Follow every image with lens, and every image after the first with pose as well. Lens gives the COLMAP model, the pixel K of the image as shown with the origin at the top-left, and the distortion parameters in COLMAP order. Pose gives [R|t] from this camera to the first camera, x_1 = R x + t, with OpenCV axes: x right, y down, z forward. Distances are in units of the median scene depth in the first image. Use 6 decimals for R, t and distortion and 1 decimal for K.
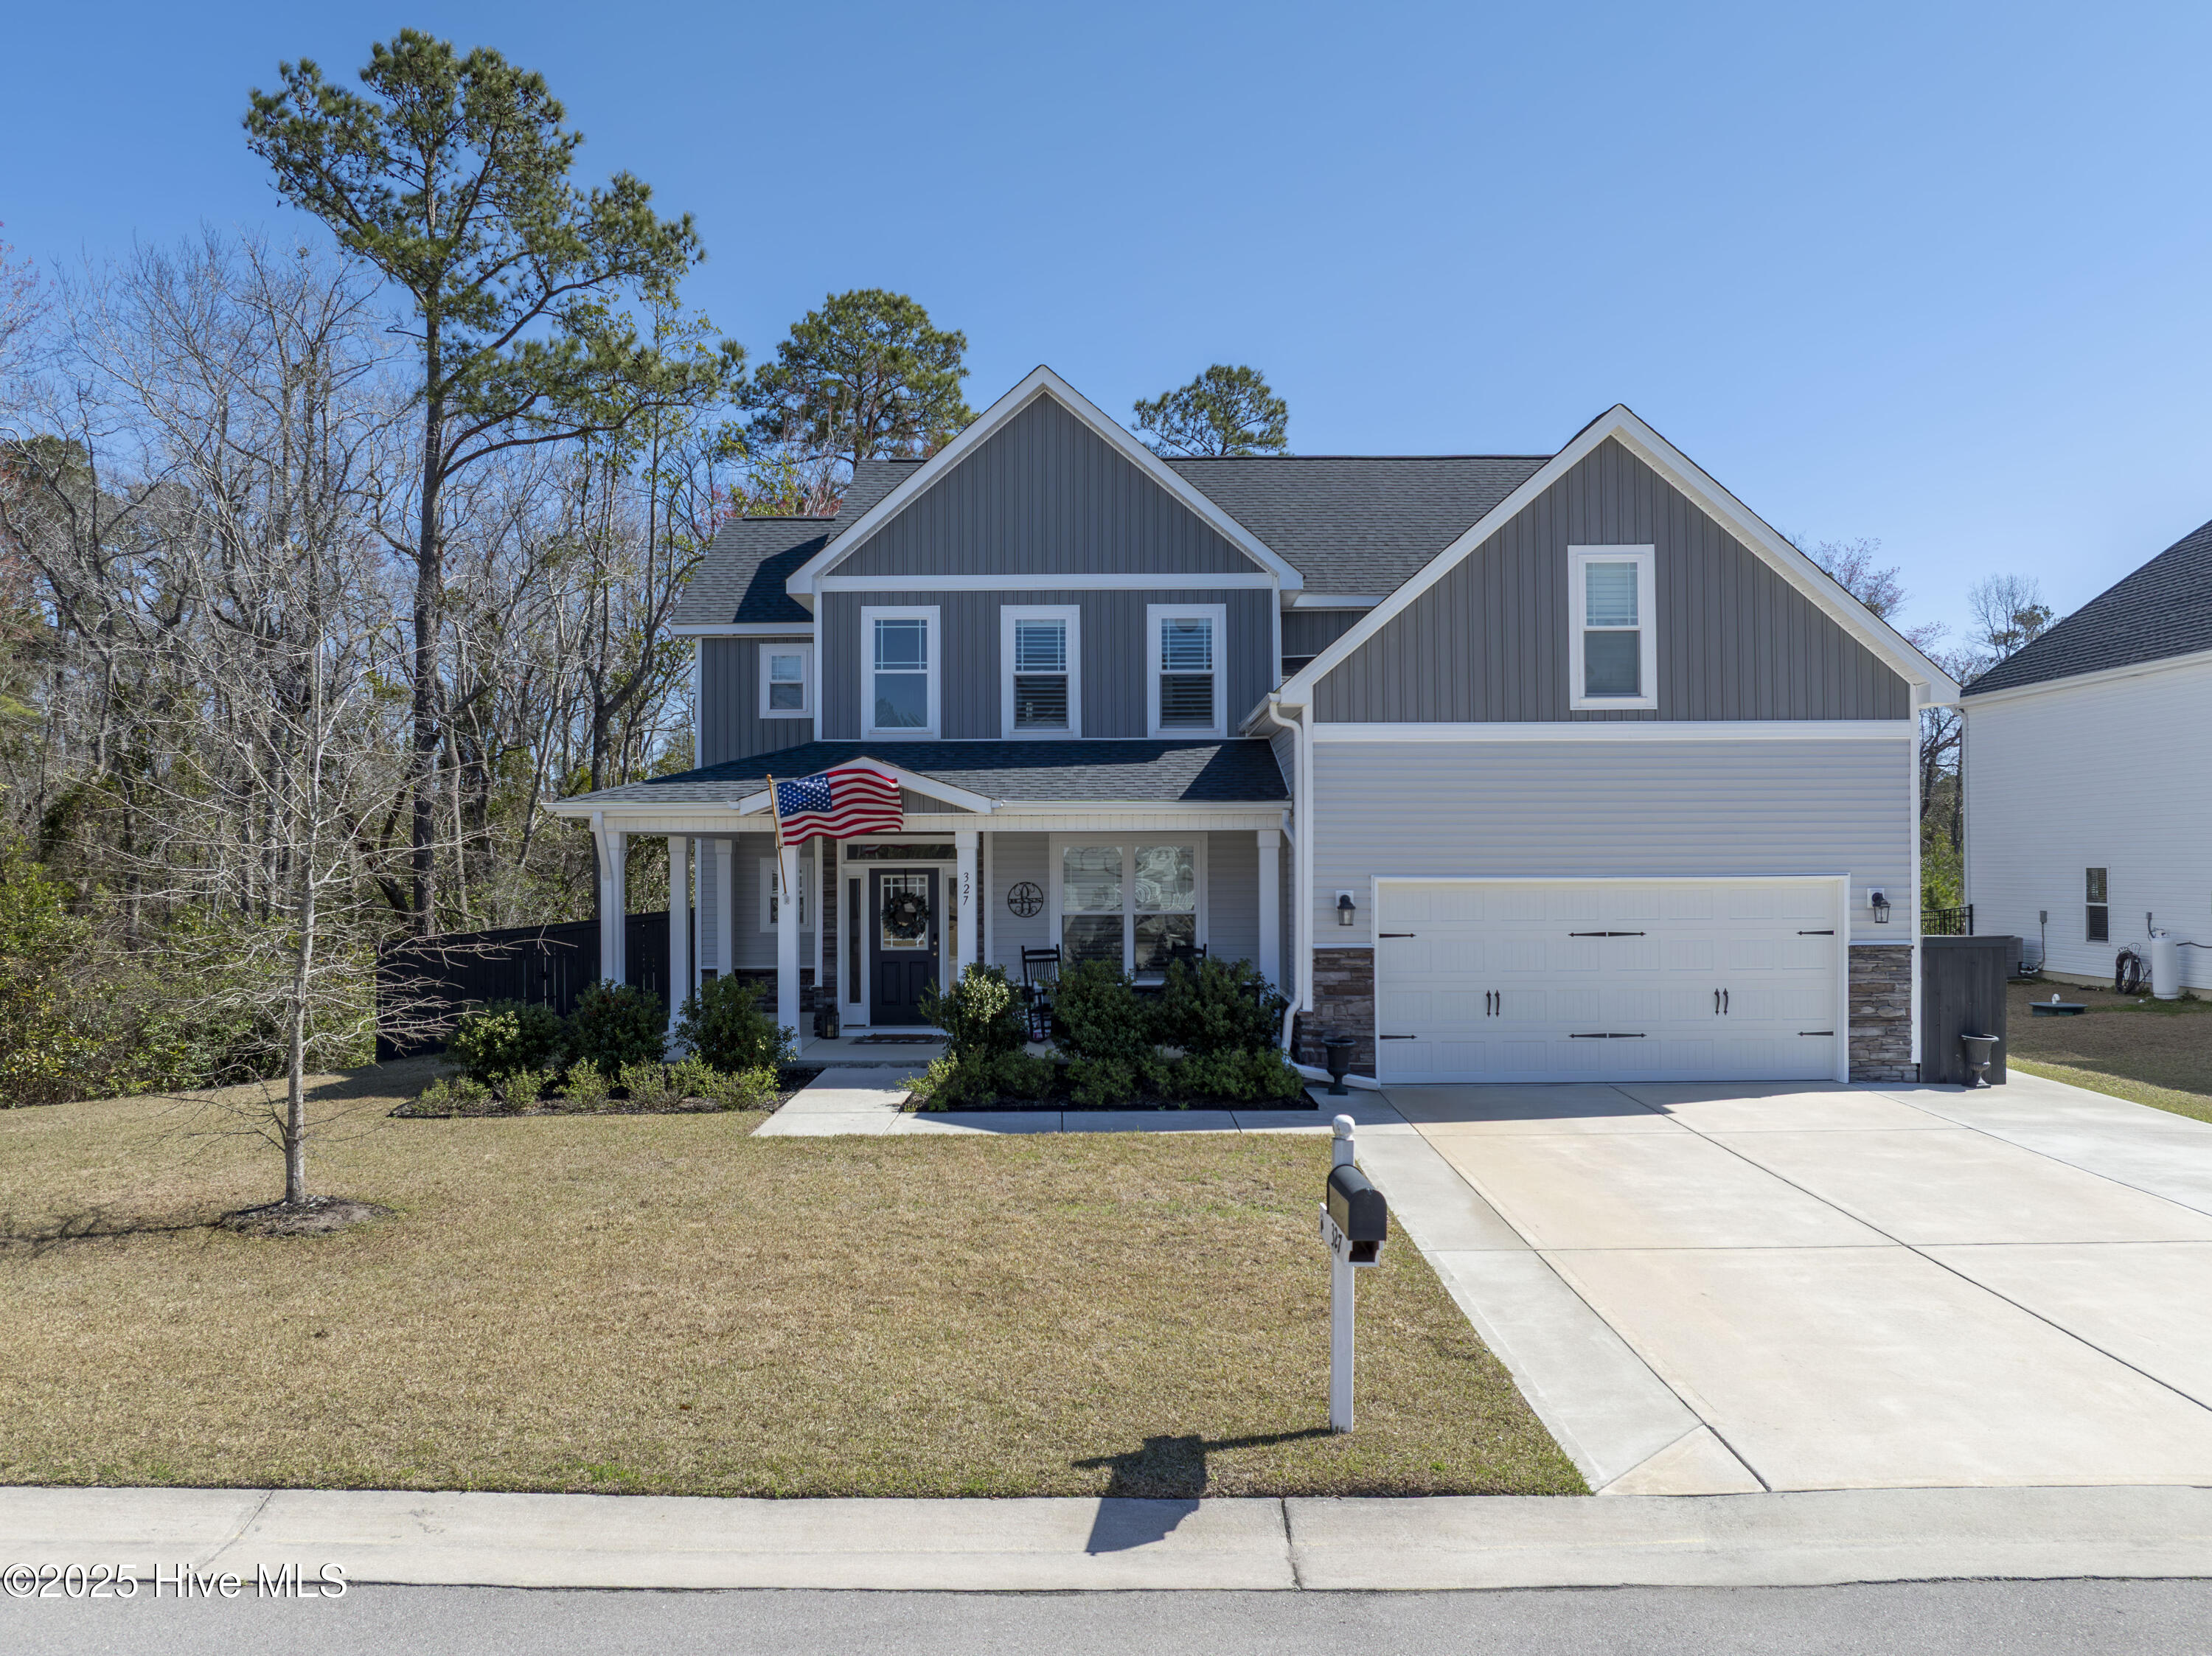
lens RADIAL K [[1567.8, 0, 1111.0], [0, 1567.8, 827.7], [0, 0, 1]] dist [-0.025158, -0.002535]
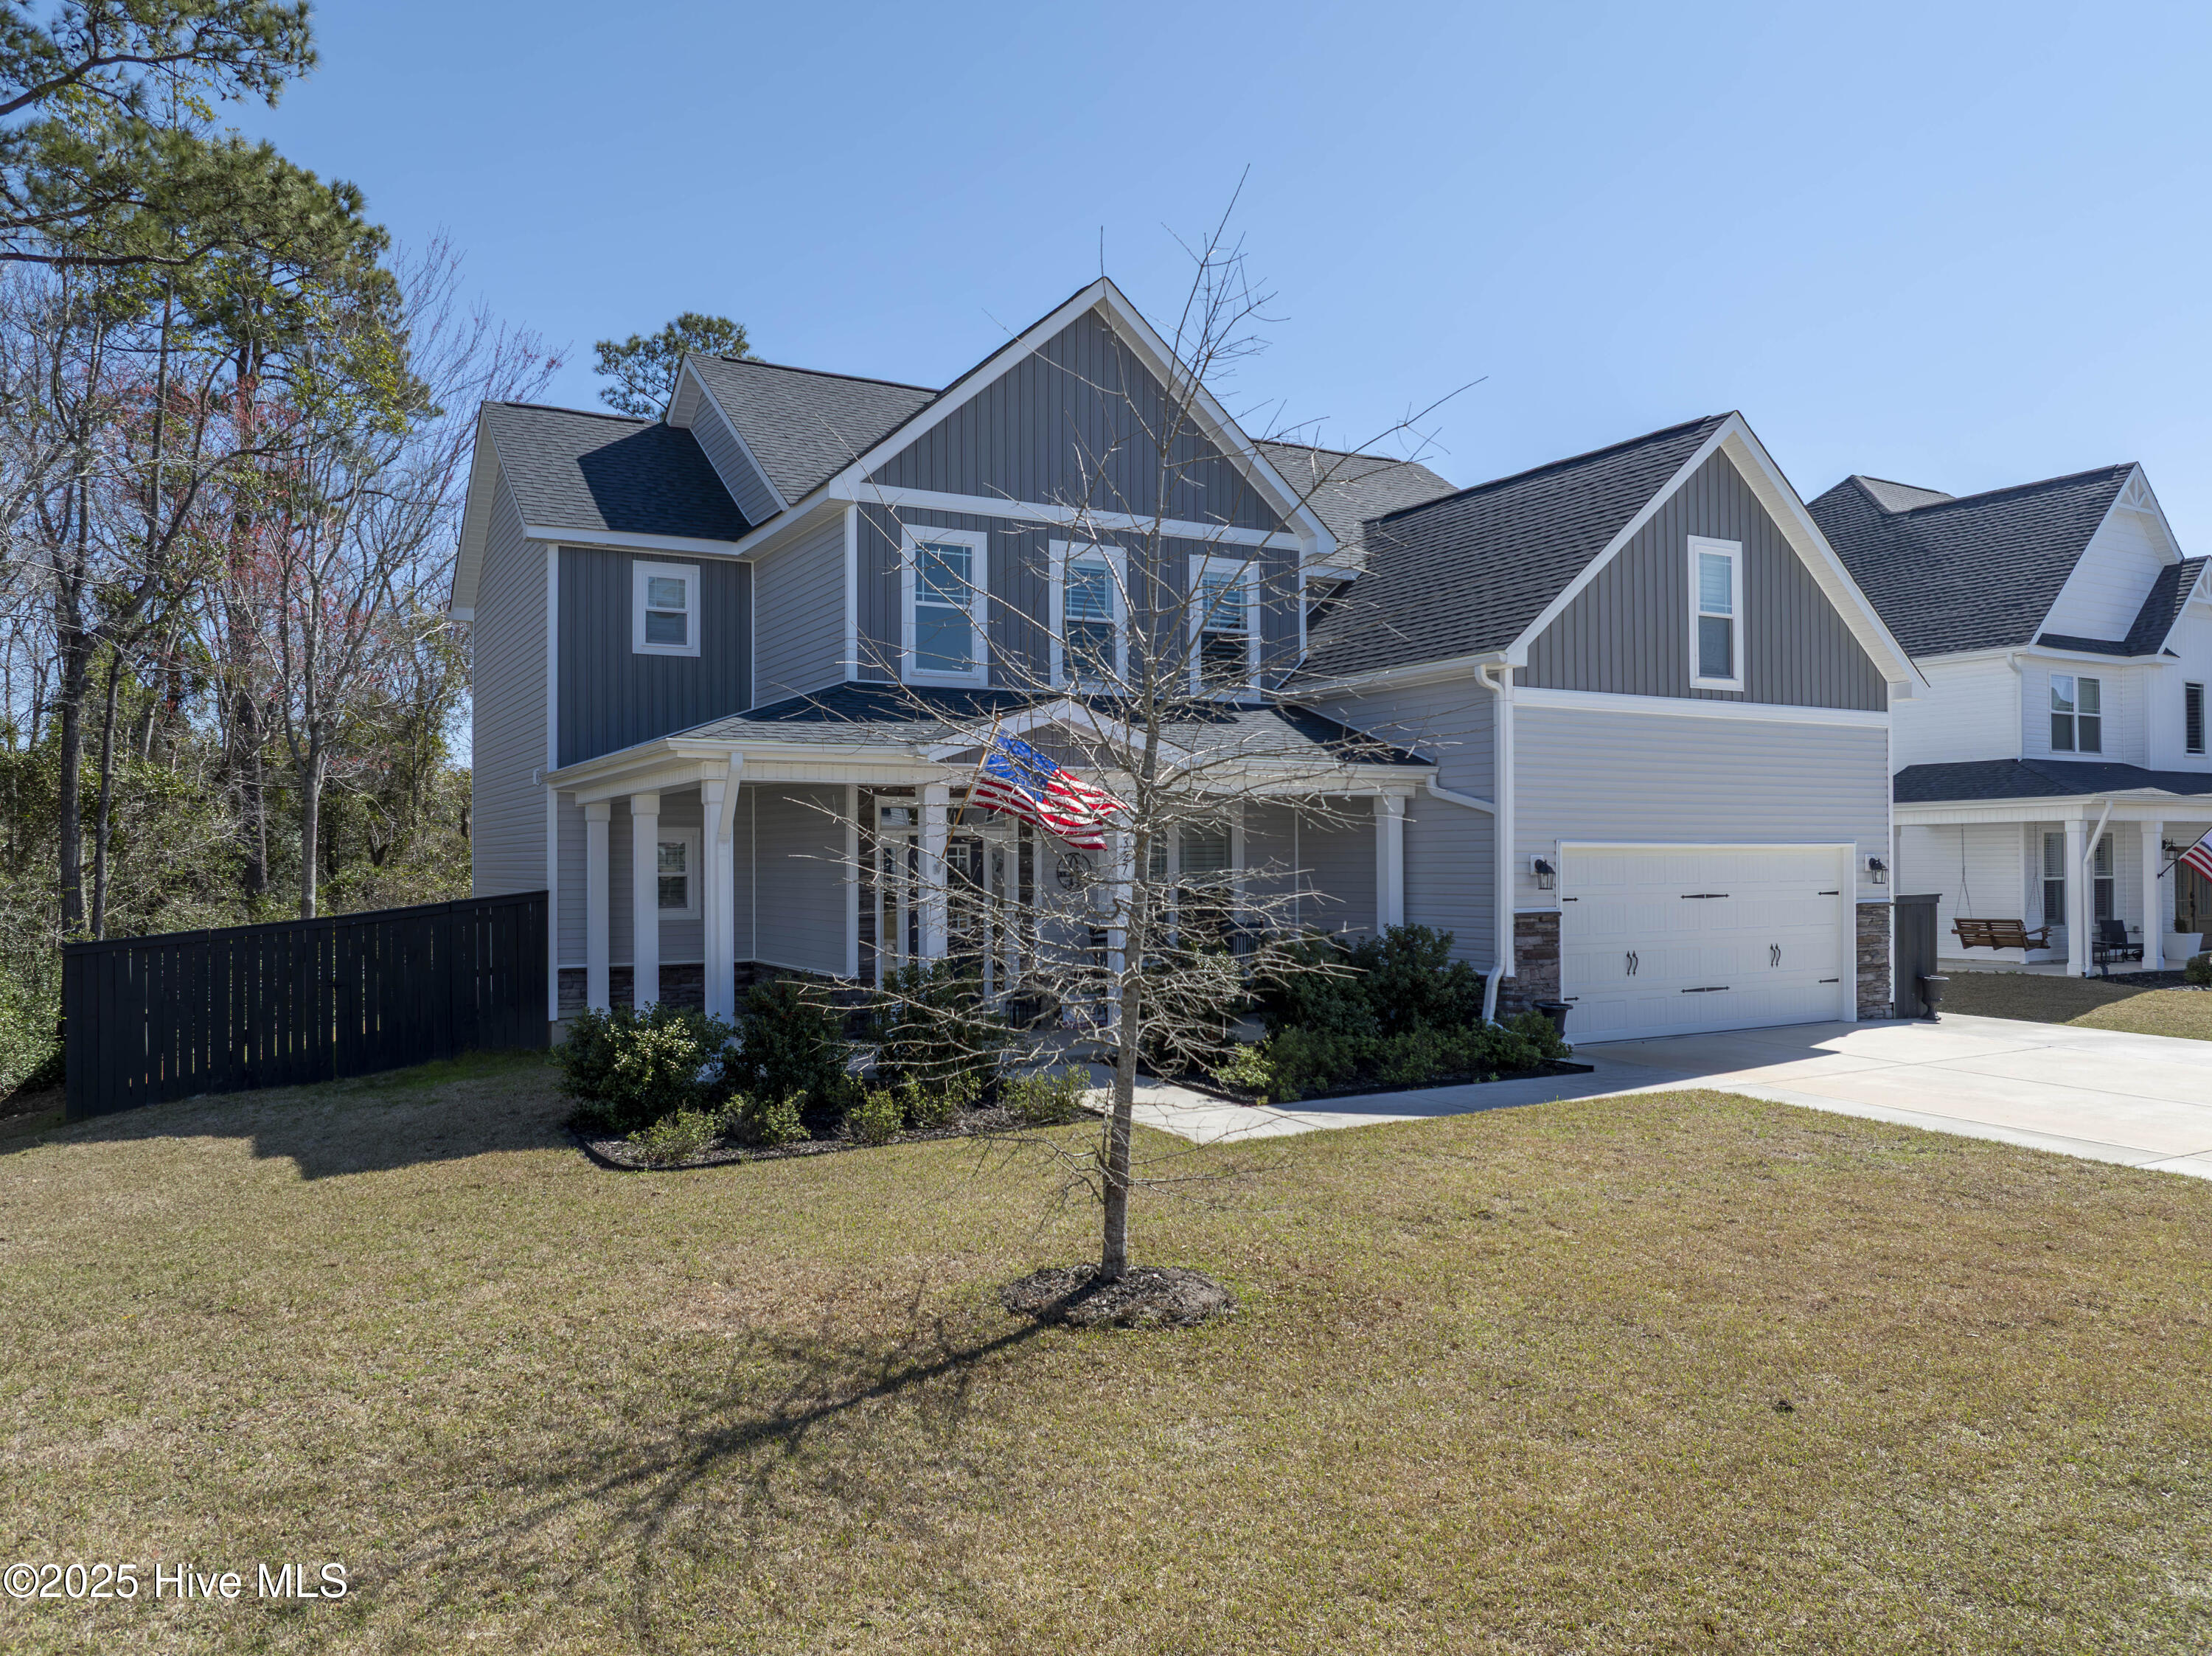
lens RADIAL K [[1567.8, 0, 1111.0], [0, 1567.8, 827.7], [0, 0, 1]] dist [-0.025158, -0.002535]
pose [[0.867806, 0.011358, 0.496774, -0.583395], [-0.009740, 0.999935, -0.005847, 0.030973], [-0.496808, 0.000236, 0.867860, 0.265718]]
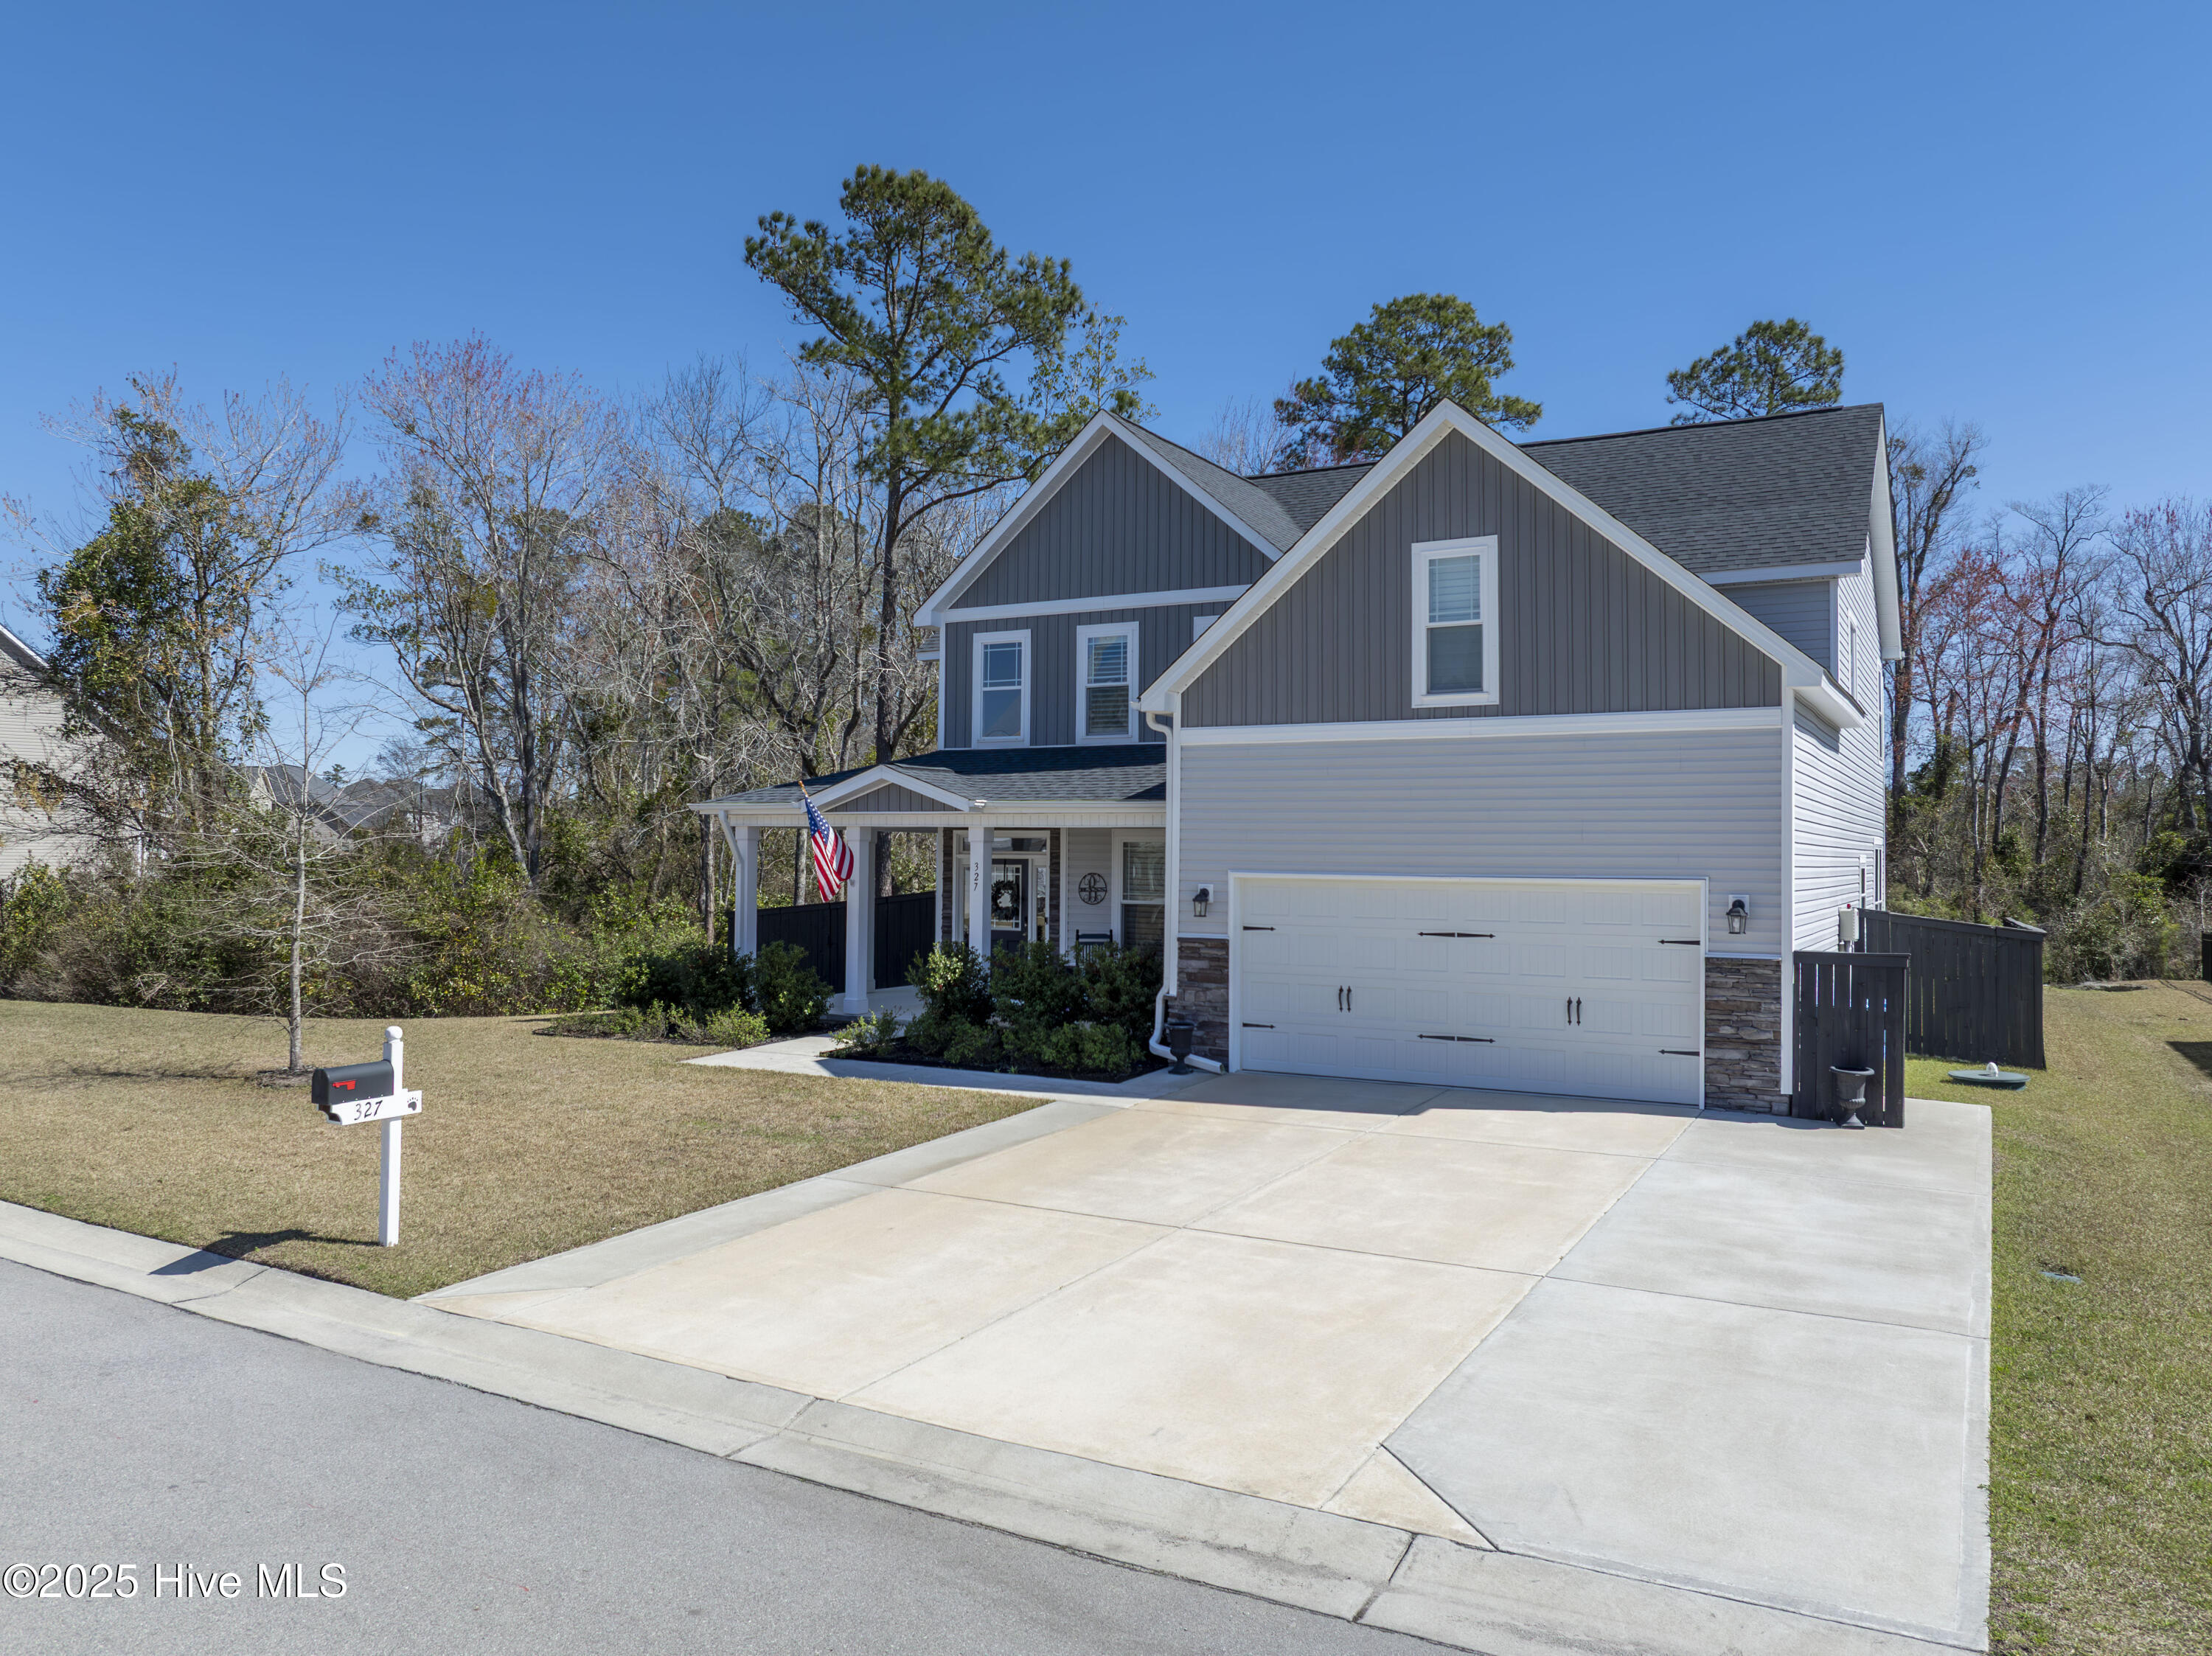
lens RADIAL K [[1591.3, 0, 1113.7], [0, 1591.3, 785.4], [0, 0, 1]] dist [0.002970, -0.071165]
pose [[0.874776, -0.007624, -0.484467, 0.617485], [-0.004110, 0.999723, -0.023155, -0.001636], [0.484509, 0.022246, 0.874503, 0.021659]]
